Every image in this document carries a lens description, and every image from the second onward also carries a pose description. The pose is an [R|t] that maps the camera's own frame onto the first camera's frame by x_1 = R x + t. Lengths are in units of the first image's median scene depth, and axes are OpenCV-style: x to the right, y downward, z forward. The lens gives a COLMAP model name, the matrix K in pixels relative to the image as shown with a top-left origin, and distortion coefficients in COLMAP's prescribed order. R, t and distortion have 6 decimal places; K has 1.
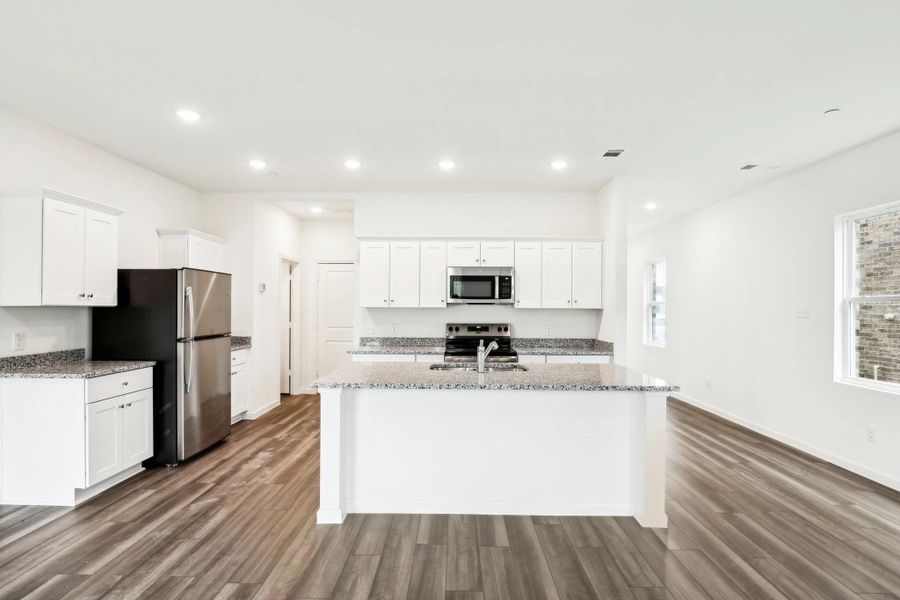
lens RADIAL K [[425.7, 0, 445.5], [0, 425.7, 305.3], [0, 0, 1]] dist [-0.005468, 0.000348]
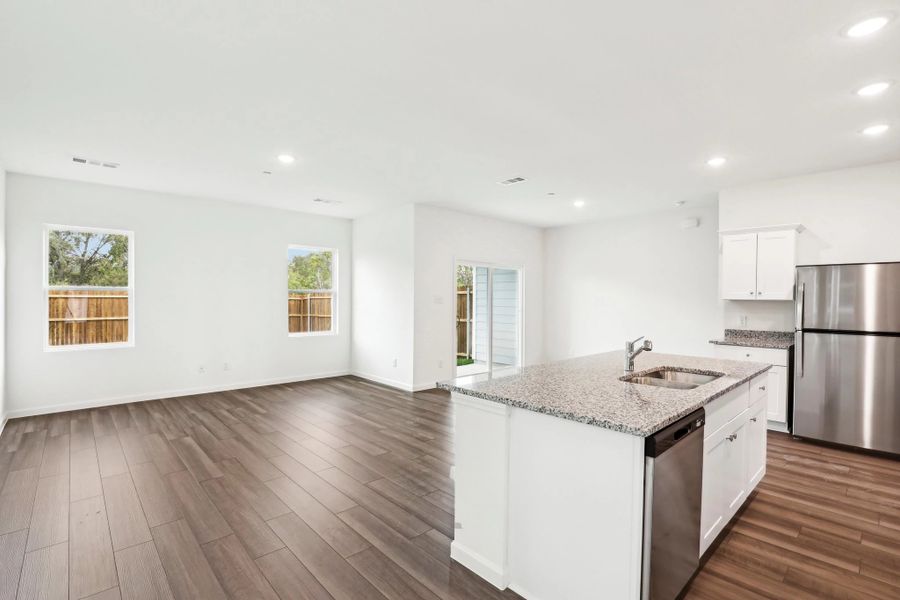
lens RADIAL K [[425.7, 0, 445.5], [0, 425.7, 305.3], [0, 0, 1]] dist [-0.005468, 0.000348]
pose [[-0.730556, 0.002496, -0.682848, 0.778313], [-0.002794, 0.999974, 0.006645, 0.009756], [0.682847, 0.006763, -0.730530, 1.092720]]
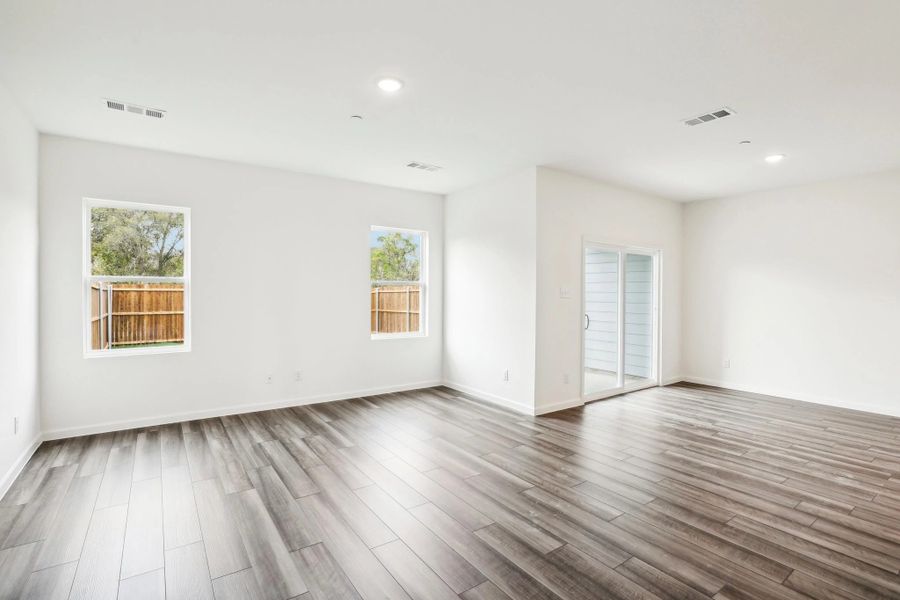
lens RADIAL K [[425.0, 0, 450.0], [0, 425.0, 300.0], [0, 0, 1]] dist [-0.002049, -0.000222]
pose [[-0.804571, 0.001165, -0.593856, 0.672966], [-0.005174, 0.999946, 0.008972, 0.007254], [0.593835, 0.010292, -0.804521, 0.612813]]
